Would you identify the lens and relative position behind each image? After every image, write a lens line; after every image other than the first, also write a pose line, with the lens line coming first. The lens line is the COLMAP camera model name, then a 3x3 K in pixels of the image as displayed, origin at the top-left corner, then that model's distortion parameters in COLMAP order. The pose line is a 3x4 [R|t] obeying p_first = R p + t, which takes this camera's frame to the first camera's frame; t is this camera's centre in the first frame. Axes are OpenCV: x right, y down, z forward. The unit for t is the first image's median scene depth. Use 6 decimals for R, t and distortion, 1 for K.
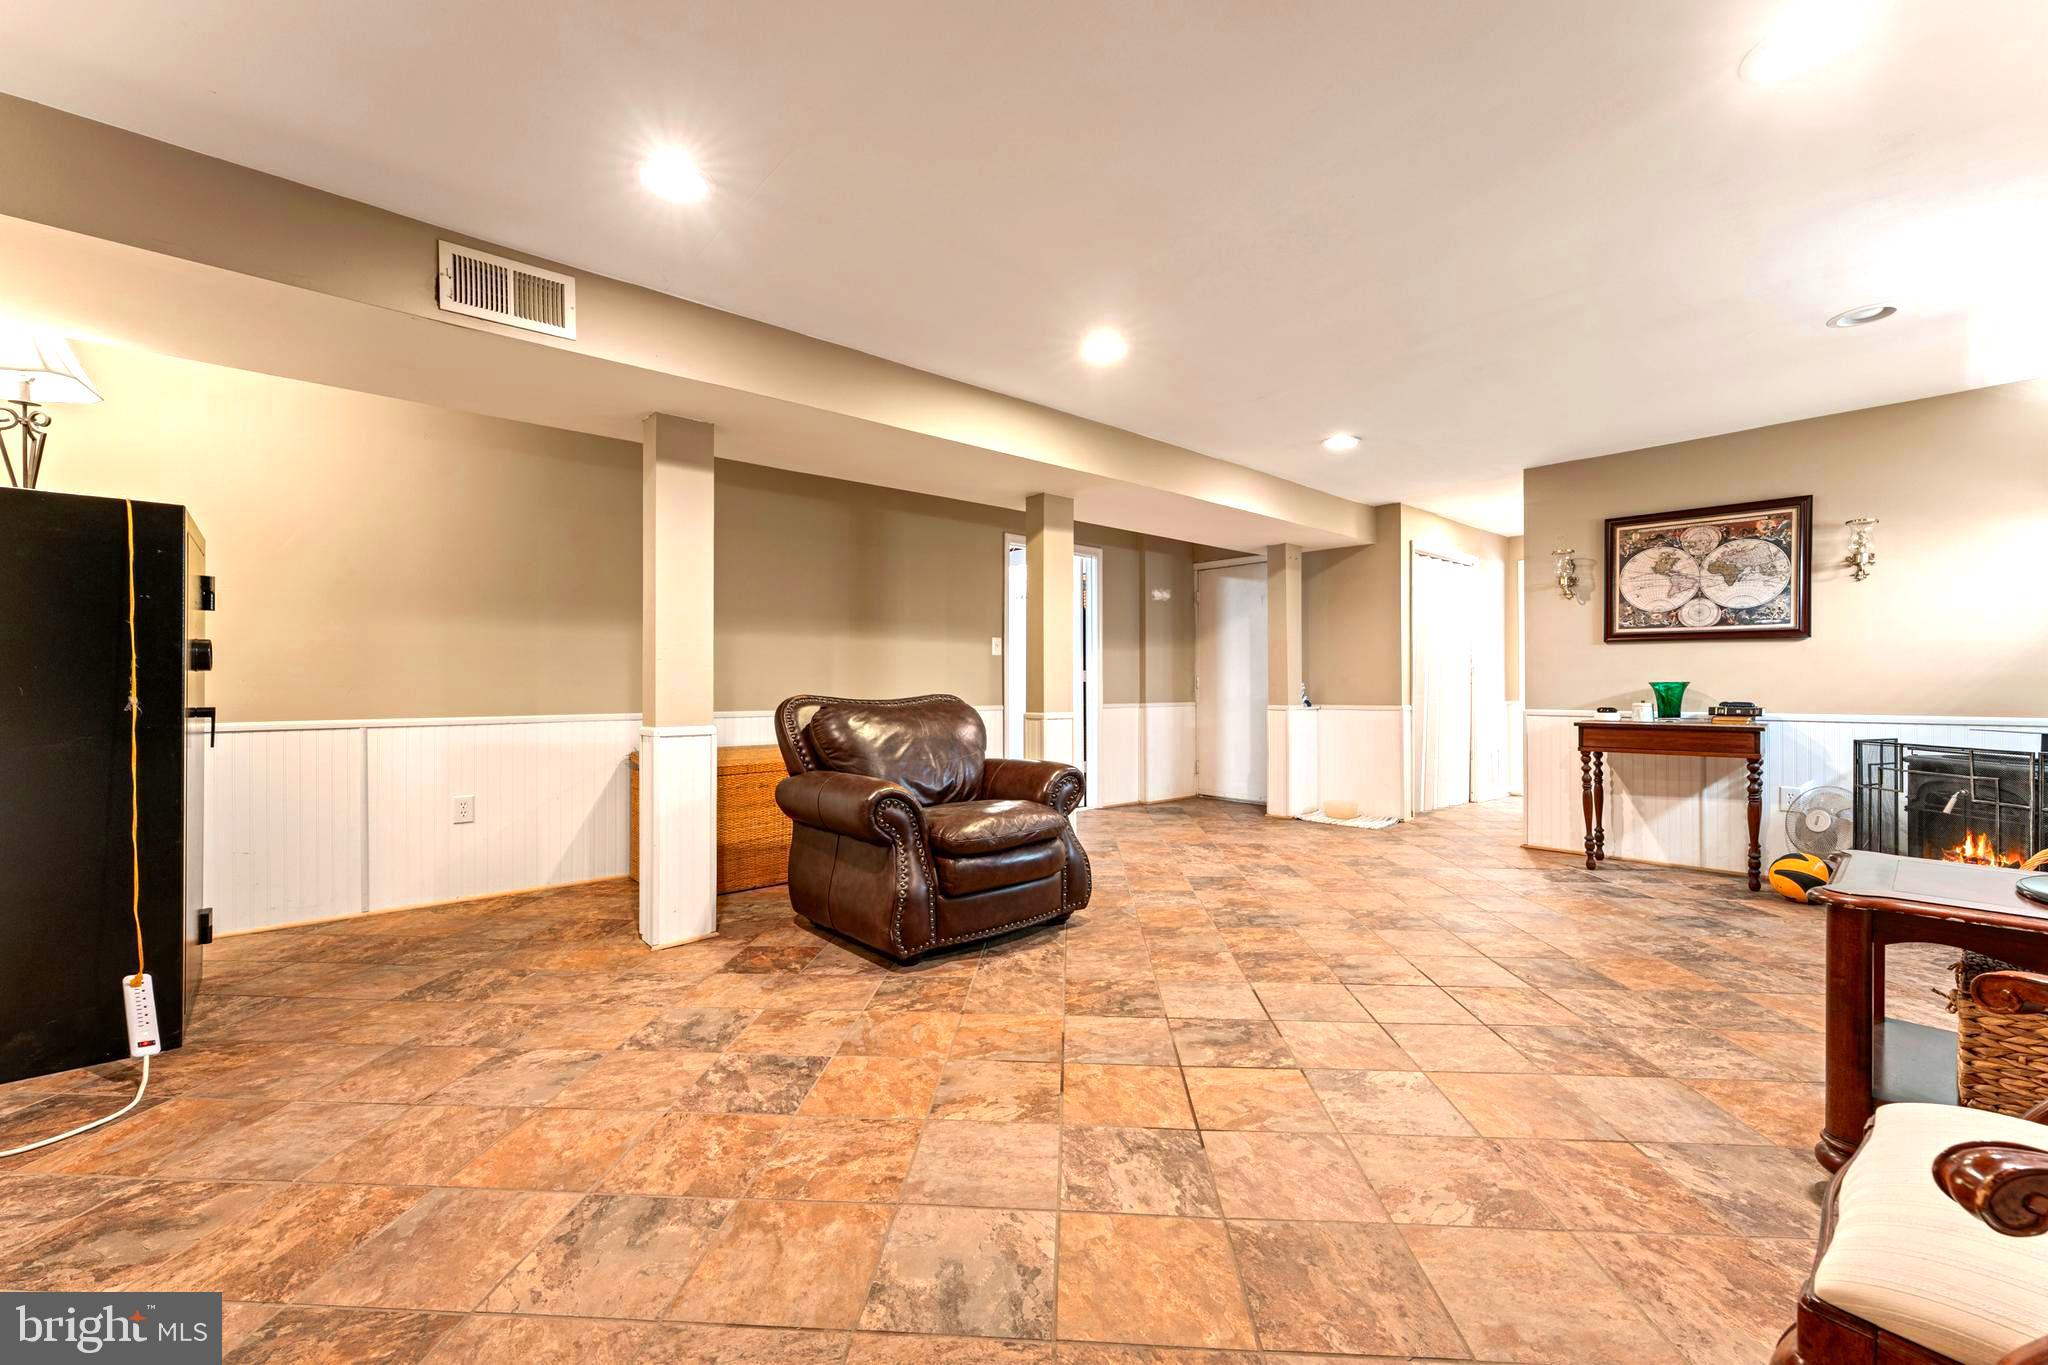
lens RADIAL K [[821.0, 0, 1027.6], [0, 821.0, 690.6], [0, 0, 1]] dist [0.001616, 0.000049]
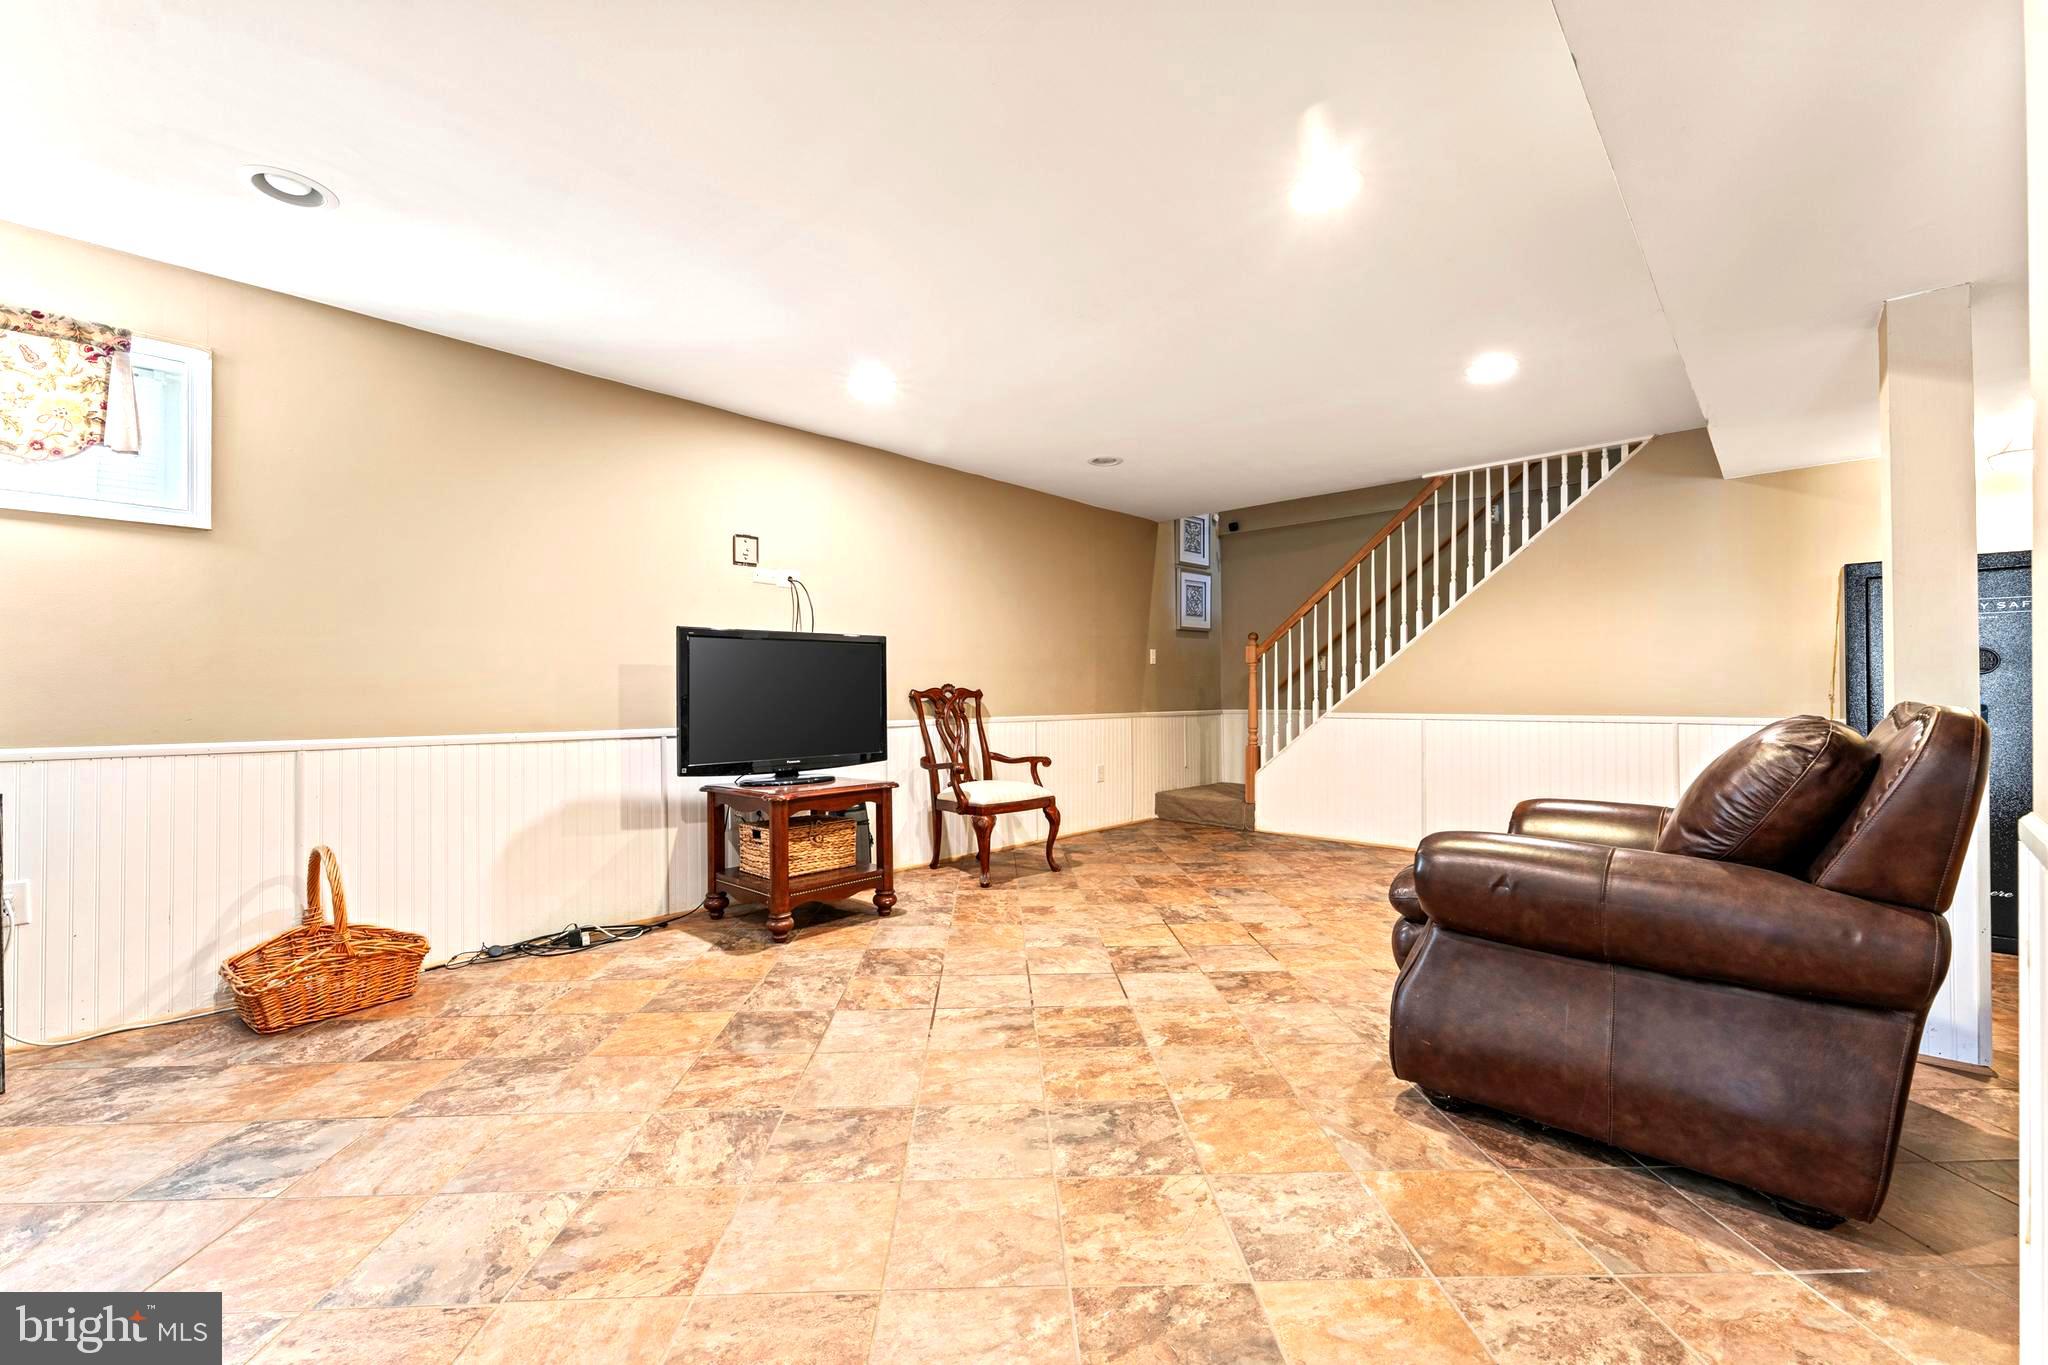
lens RADIAL K [[821.0, 0, 1021.0], [0, 821.0, 690.2], [0, 0, 1]] dist [0.001616, 0.000049]
pose [[-0.996452, 0.004255, -0.084054, 0.508564], [0.004169, 0.999991, 0.001192, -0.010627], [0.084058, 0.000838, -0.996461, 2.079094]]
